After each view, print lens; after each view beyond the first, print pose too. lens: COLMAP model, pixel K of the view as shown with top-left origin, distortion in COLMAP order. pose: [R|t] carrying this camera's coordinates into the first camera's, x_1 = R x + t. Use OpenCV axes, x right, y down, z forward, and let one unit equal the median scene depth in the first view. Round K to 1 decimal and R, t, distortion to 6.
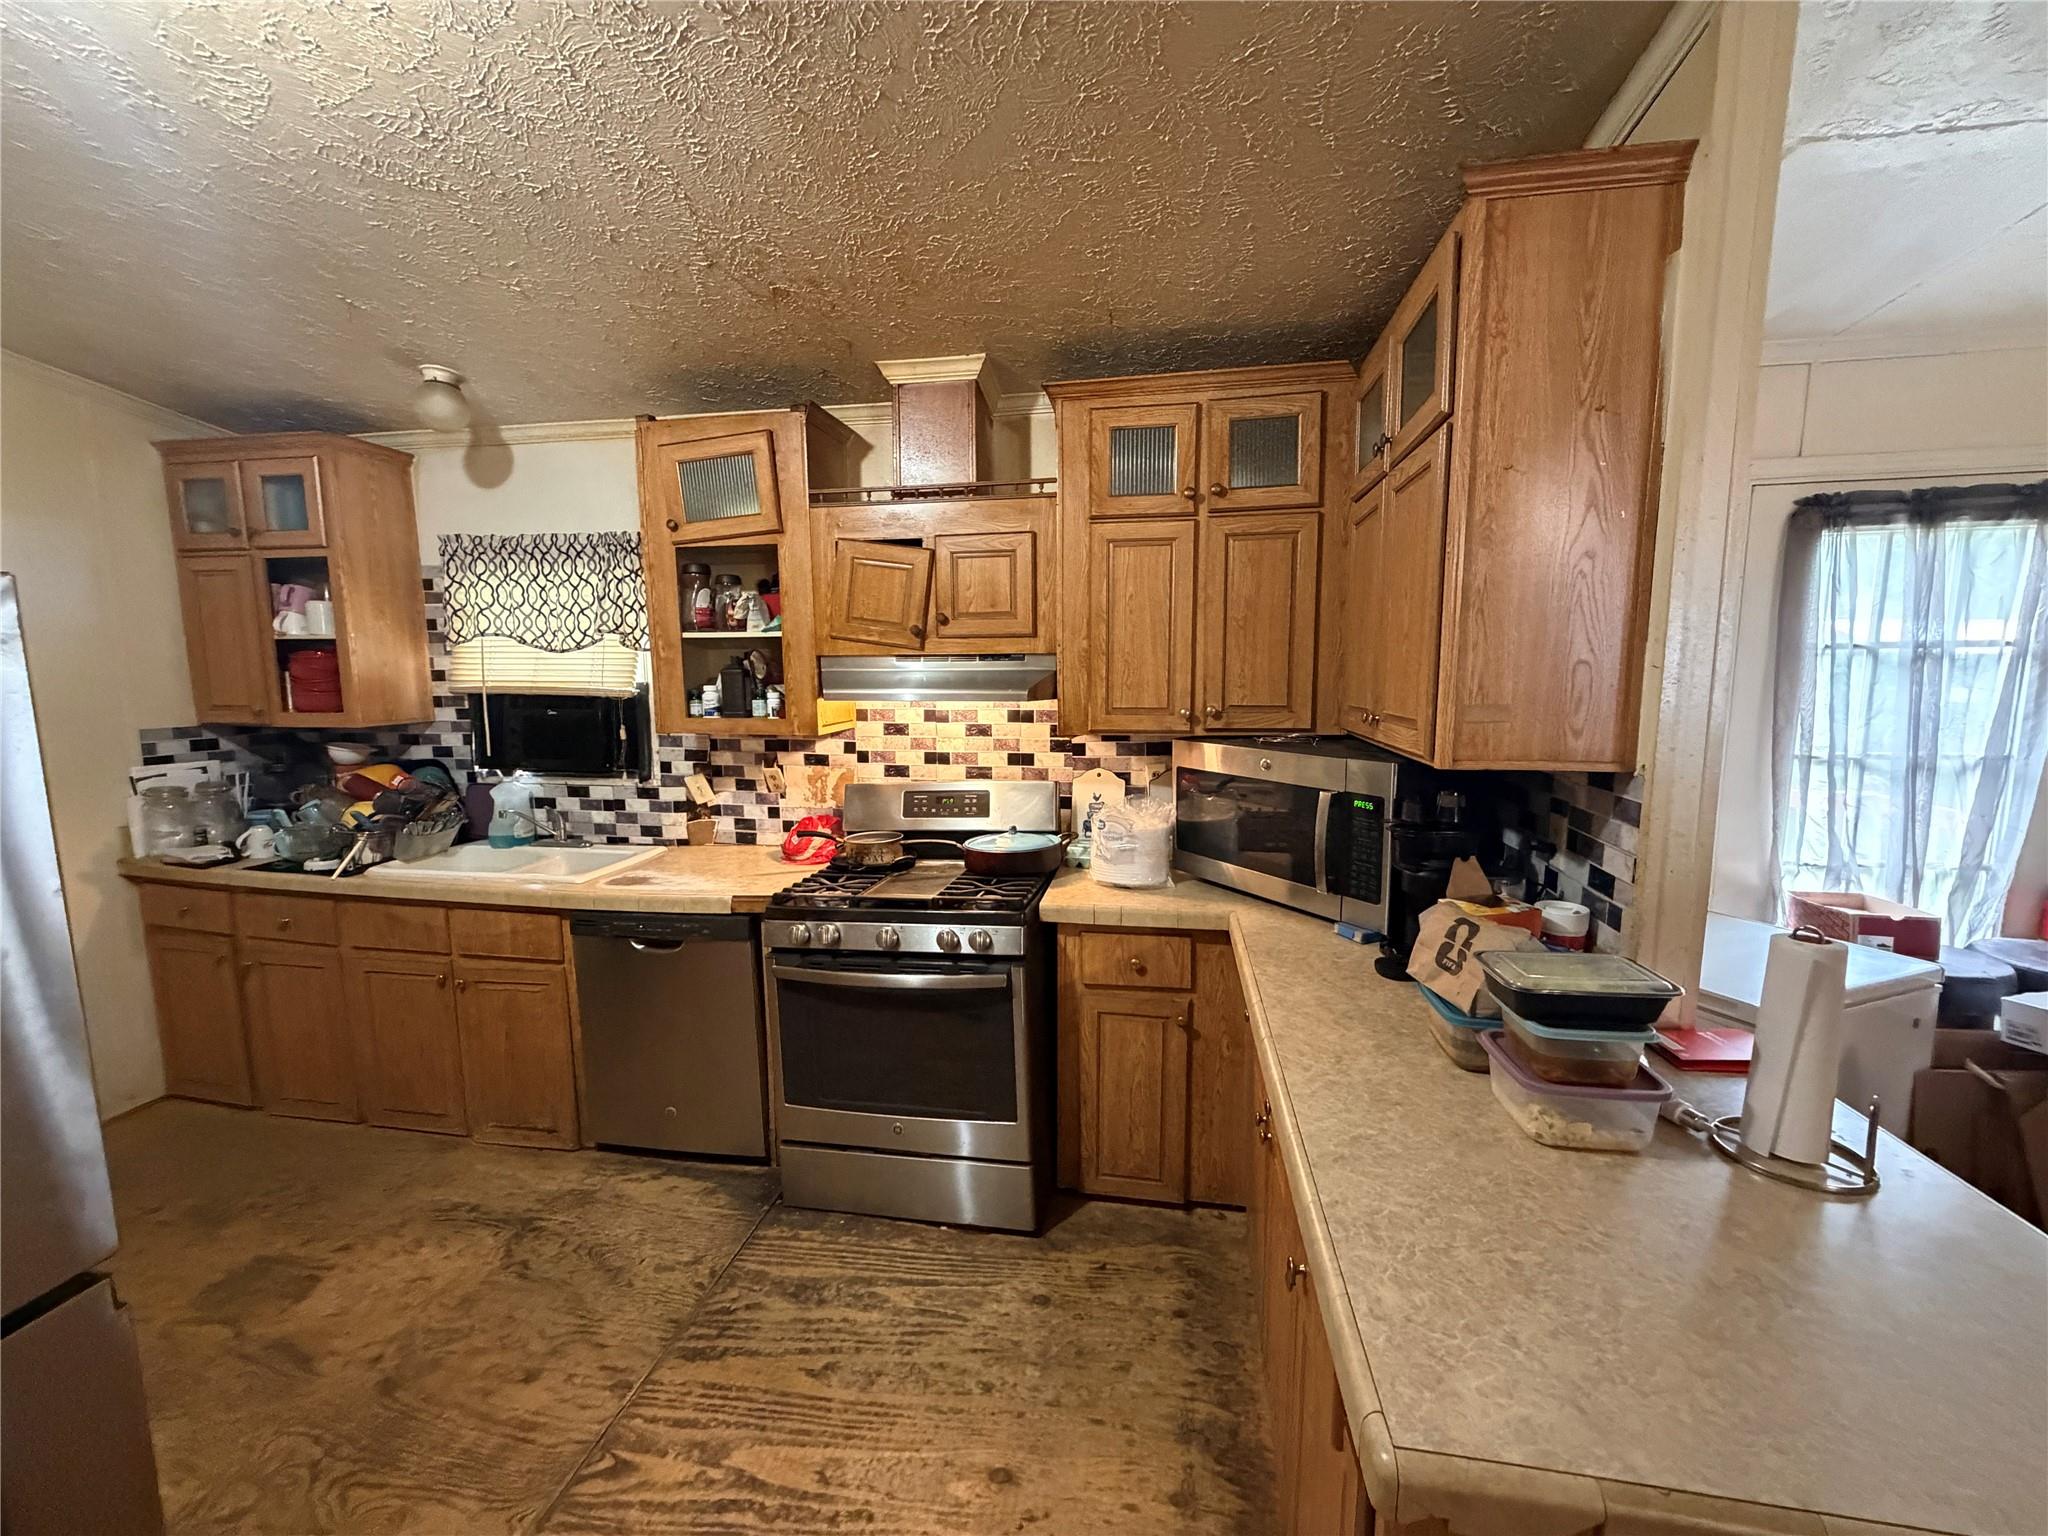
lens RADIAL K [[814.1, 0, 1016.3], [0, 814.1, 765.1], [0, 0, 1]] dist [0.000164, 0.000241]
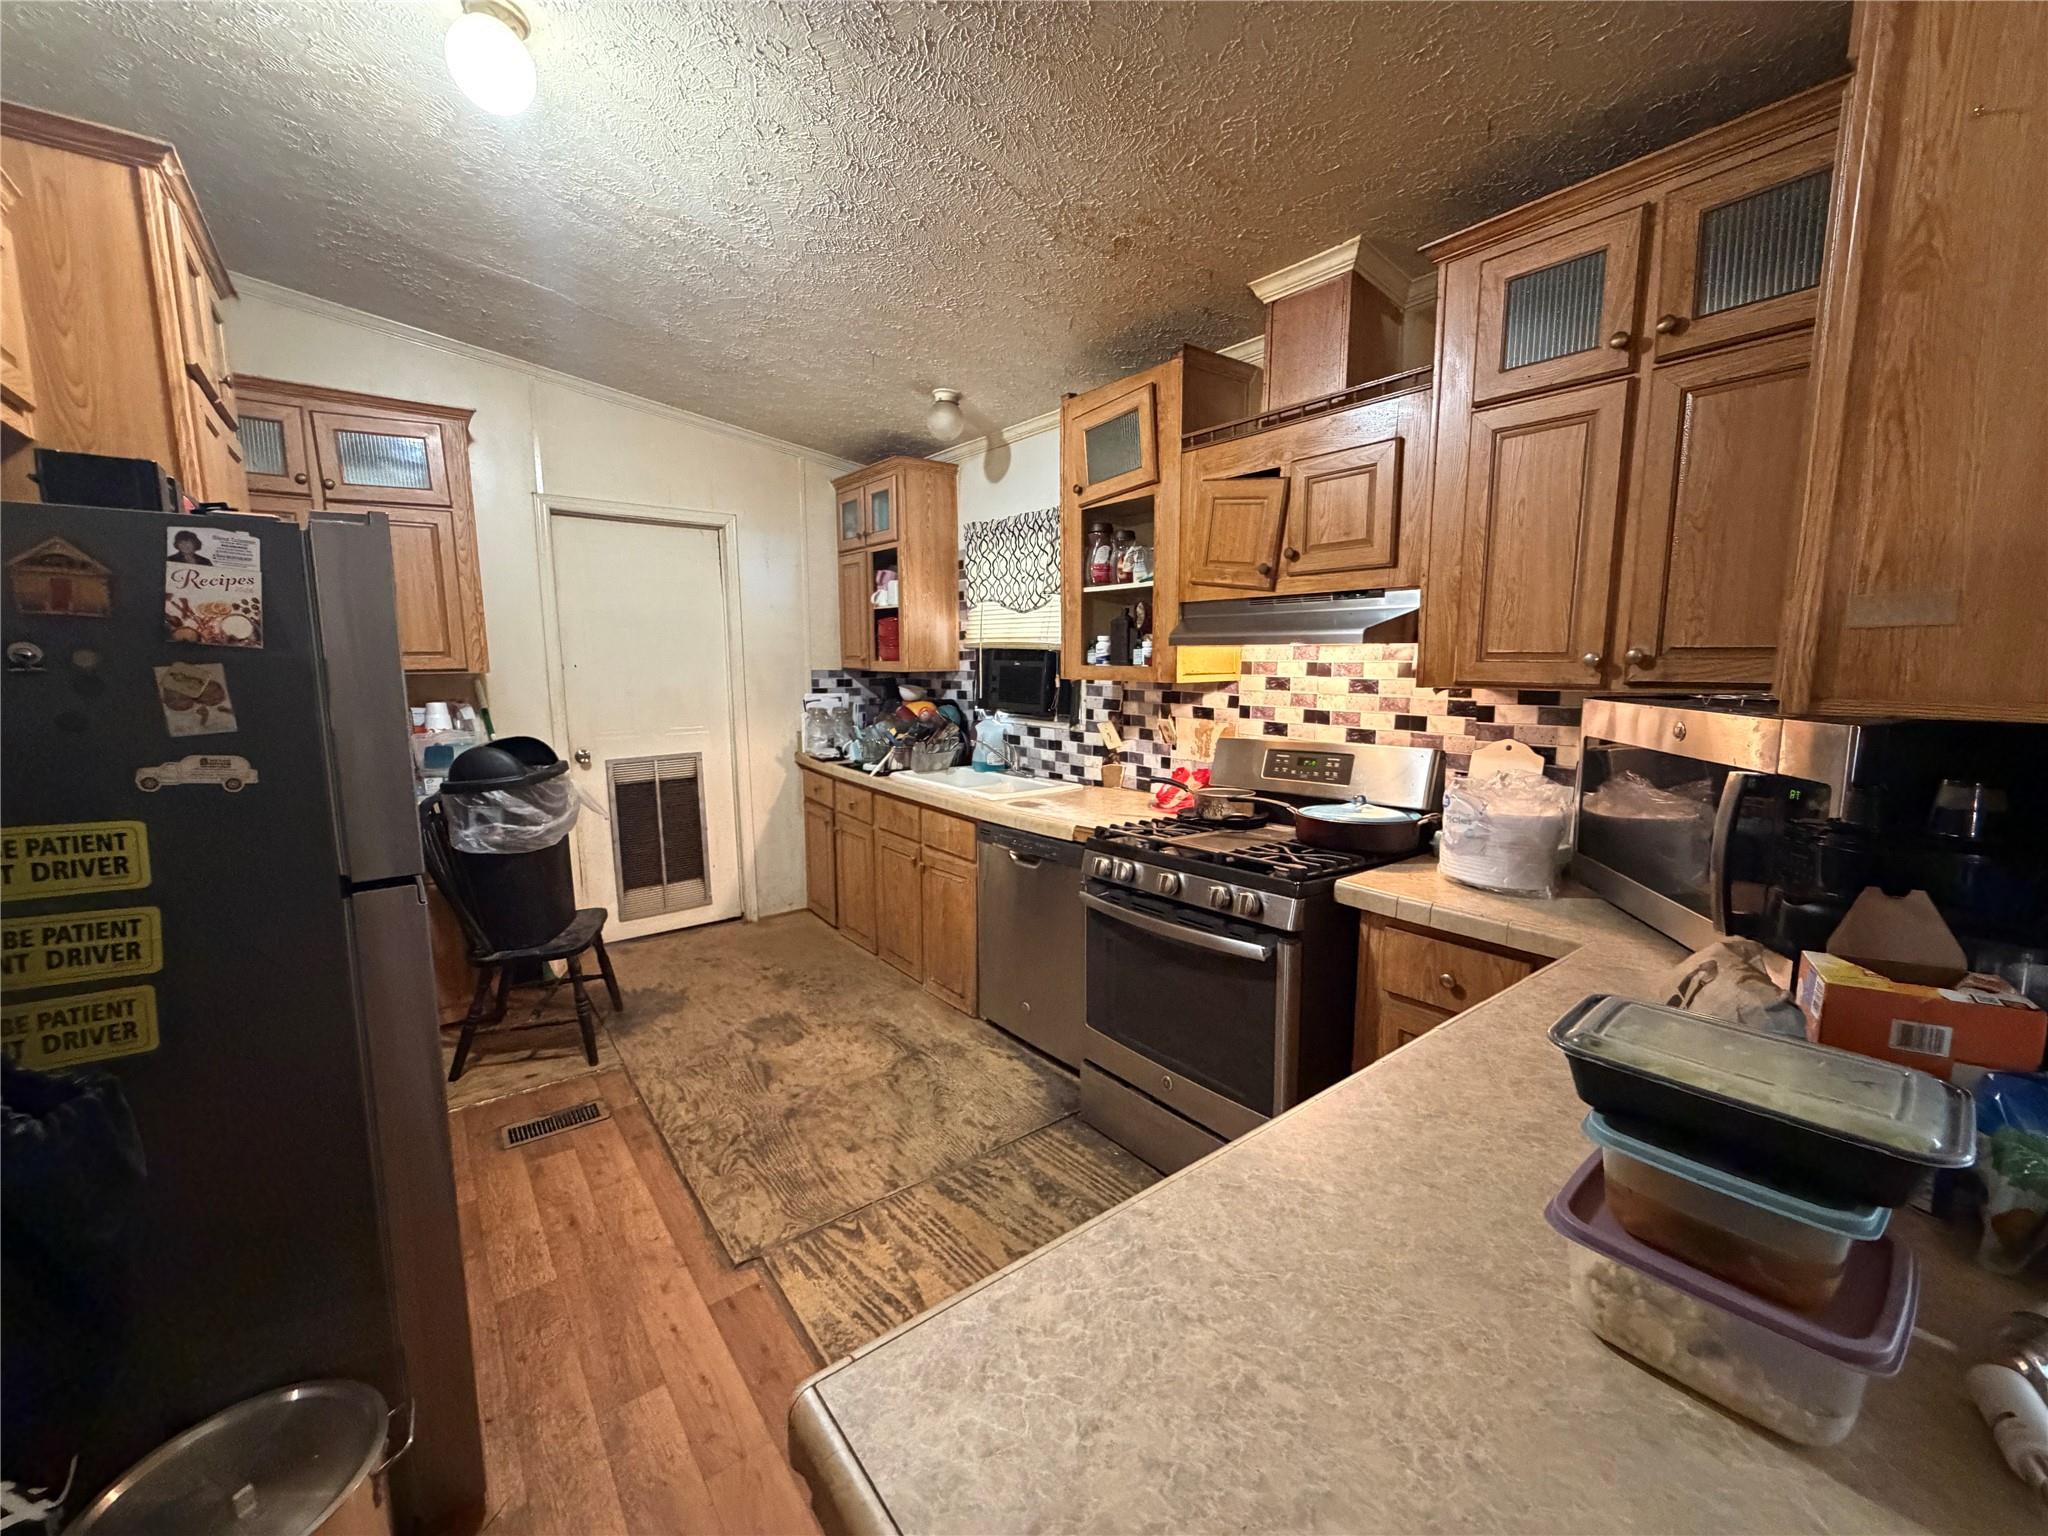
lens RADIAL K [[814.1, 0, 1016.3], [0, 814.1, 765.1], [0, 0, 1]] dist [0.000164, 0.000241]
pose [[0.738743, 0.094525, -0.667326, 0.277639], [-0.085359, 0.995265, 0.046483, 0.032812], [0.668560, 0.022623, 0.743314, 0.121562]]
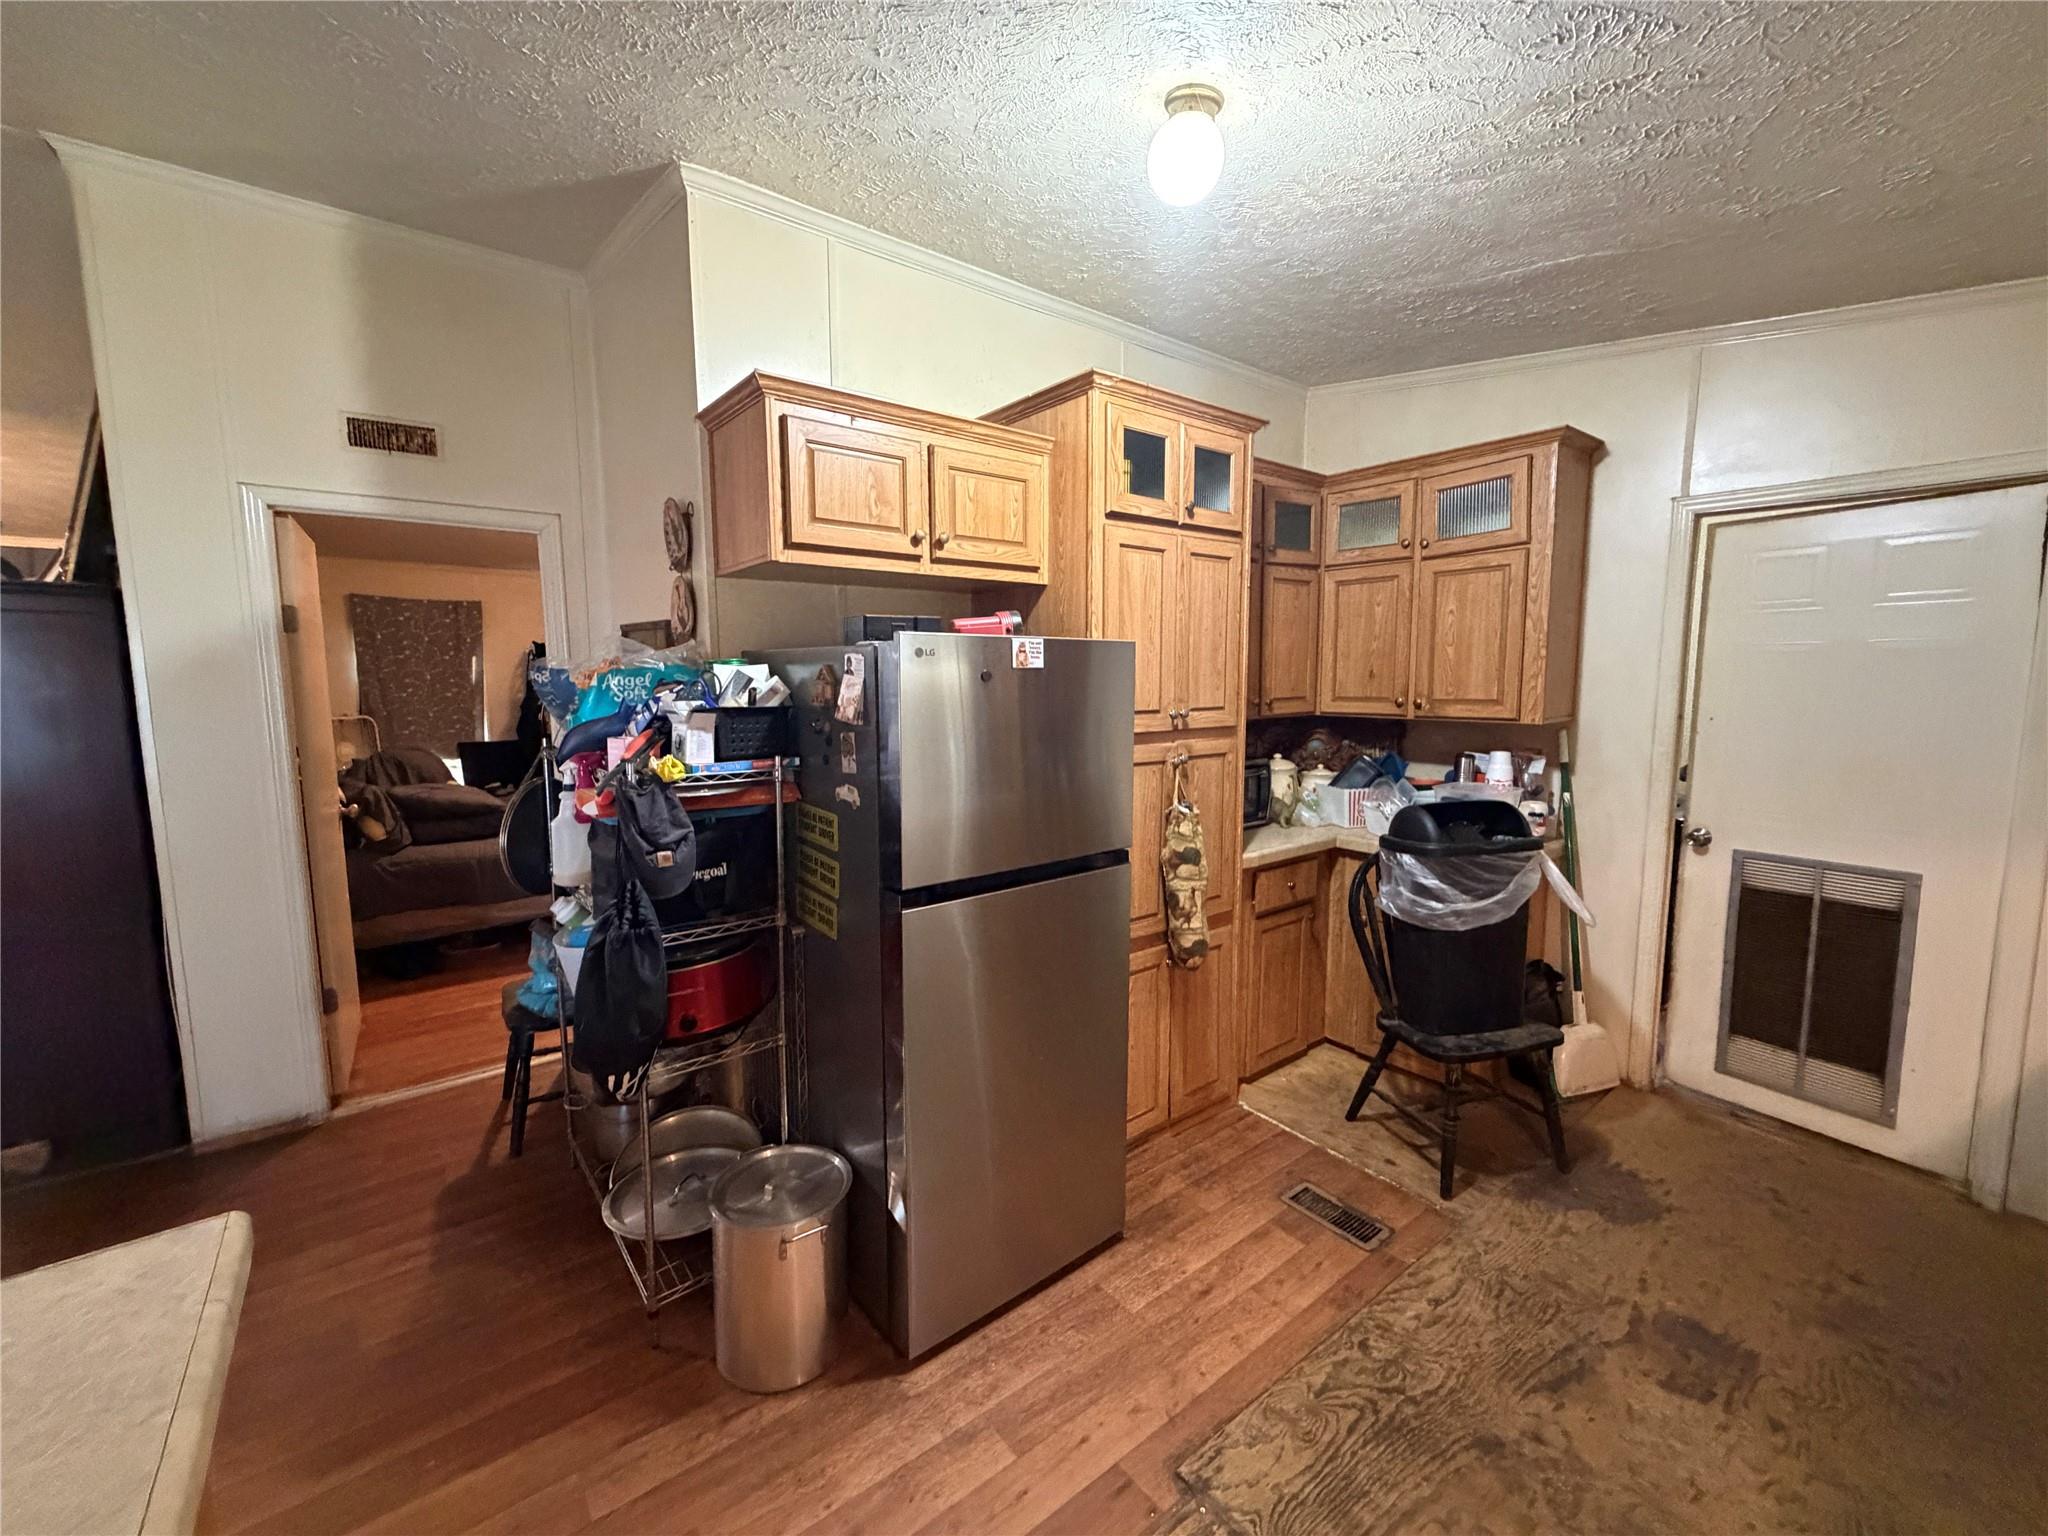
lens RADIAL K [[814.1, 0, 1016.3], [0, 814.1, 765.1], [0, 0, 1]] dist [0.000164, 0.000241]
pose [[-0.671324, 0.091103, -0.735544, 0.126810], [-0.082406, 0.977089, 0.196232, -0.080798], [0.736569, 0.192348, -0.648436, 0.691000]]
